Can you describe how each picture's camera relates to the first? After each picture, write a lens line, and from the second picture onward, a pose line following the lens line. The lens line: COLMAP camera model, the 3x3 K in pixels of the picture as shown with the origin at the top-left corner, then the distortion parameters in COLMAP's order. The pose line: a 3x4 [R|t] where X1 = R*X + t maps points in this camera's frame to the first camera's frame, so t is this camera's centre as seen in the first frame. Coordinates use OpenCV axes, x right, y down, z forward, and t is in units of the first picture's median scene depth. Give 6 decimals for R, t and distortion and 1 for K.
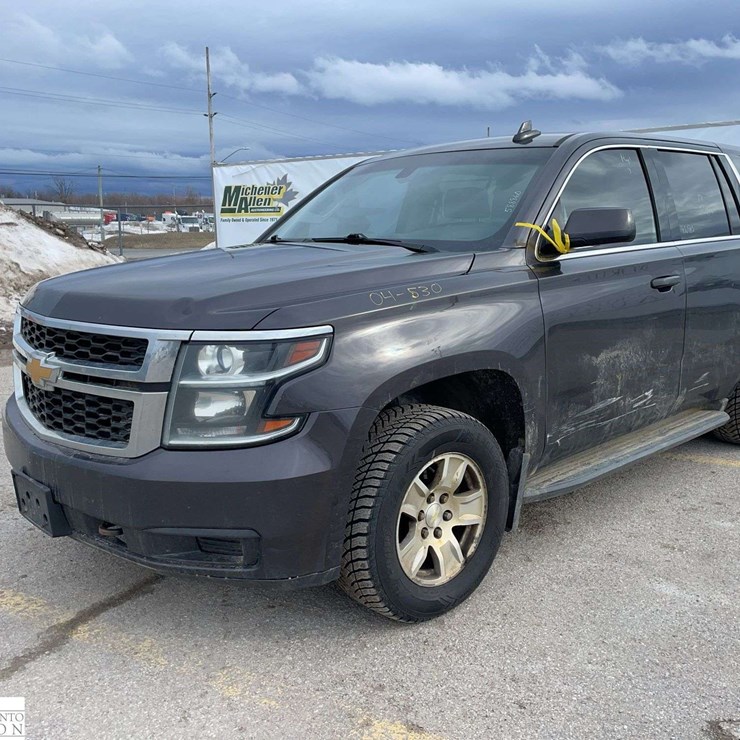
lens RADIAL K [[739.4, 0, 377.2], [0, 739.4, 369.6], [0, 0, 1]] dist [0.077488, -0.006458]
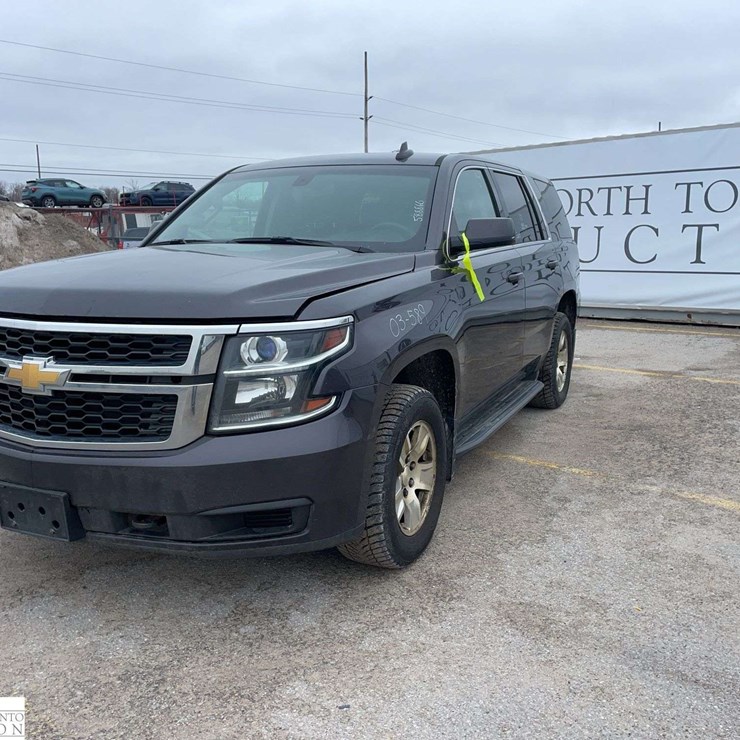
lens RADIAL K [[739.4, 0, 377.2], [0, 739.4, 369.6], [0, 0, 1]] dist [0.077488, -0.006458]
pose [[0.922313, -0.067410, 0.380519, -0.444634], [0.070938, 0.997469, 0.004764, 0.021451], [-0.379877, 0.022599, 0.924761, -0.080369]]
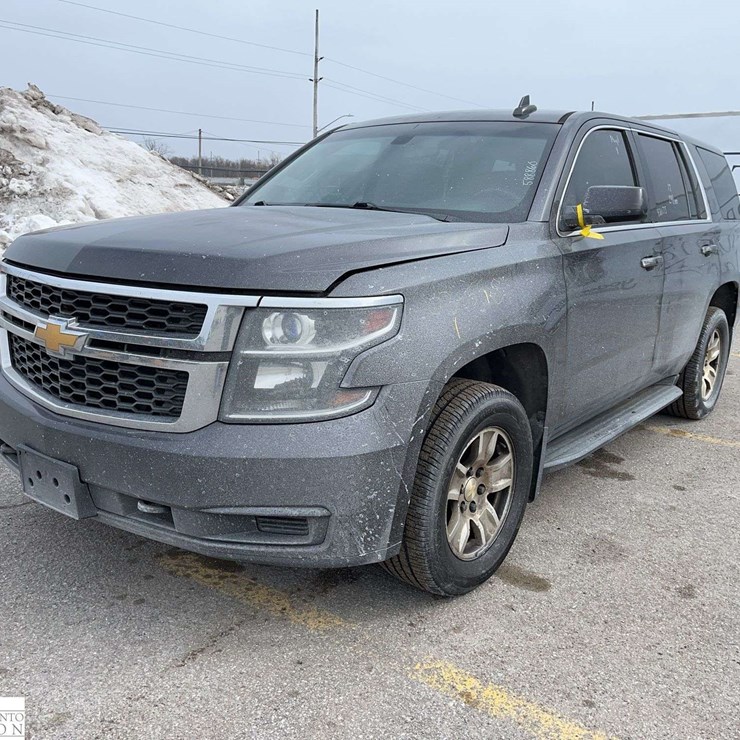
lens RADIAL K [[748.3, 0, 370.0], [0, 748.3, 370.0], [0, 0, 1]] dist [0.023239, -0.007143]
pose [[0.985545, 0.006227, 0.169297, -0.251152], [-0.011779, 0.999425, 0.031805, 0.007601], [-0.169002, -0.033339, 0.985052, 0.047704]]
